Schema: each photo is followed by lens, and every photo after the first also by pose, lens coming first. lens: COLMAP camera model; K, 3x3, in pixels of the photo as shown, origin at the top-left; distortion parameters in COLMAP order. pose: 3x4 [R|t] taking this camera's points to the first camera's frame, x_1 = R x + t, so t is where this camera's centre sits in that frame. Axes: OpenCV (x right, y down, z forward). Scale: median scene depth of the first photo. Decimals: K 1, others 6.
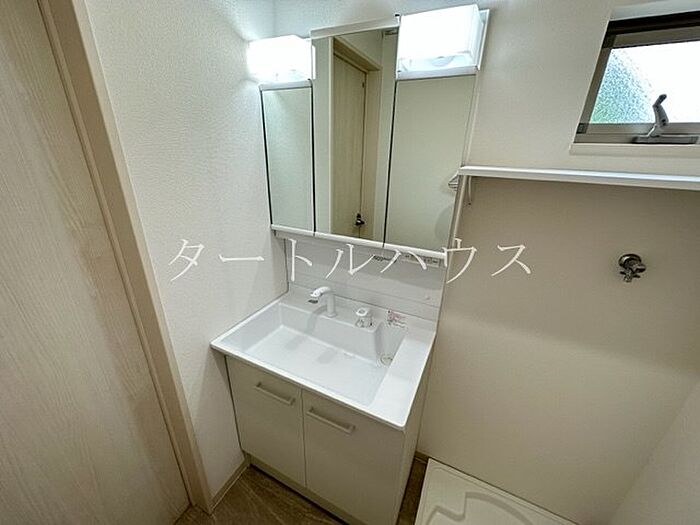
lens RADIAL K [[280.1, 0, 348.8], [0, 280.1, 261.7], [0, 0, 1]] dist [-0.001501, -0.000699]
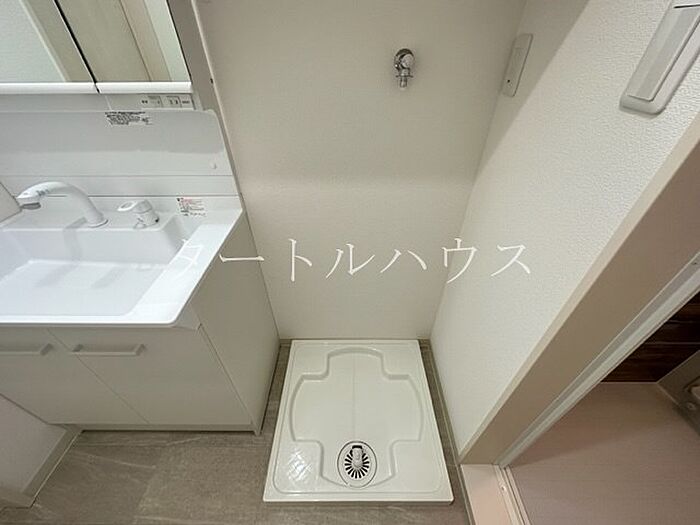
lens RADIAL K [[280.1, 0, 348.8], [0, 280.1, 261.7], [0, 0, 1]] dist [-0.001501, -0.000699]
pose [[0.900239, -0.295598, 0.319673, 0.267488], [0.186701, 0.925369, 0.329902, 0.171033], [-0.393334, -0.237308, 0.888242, 0.107479]]
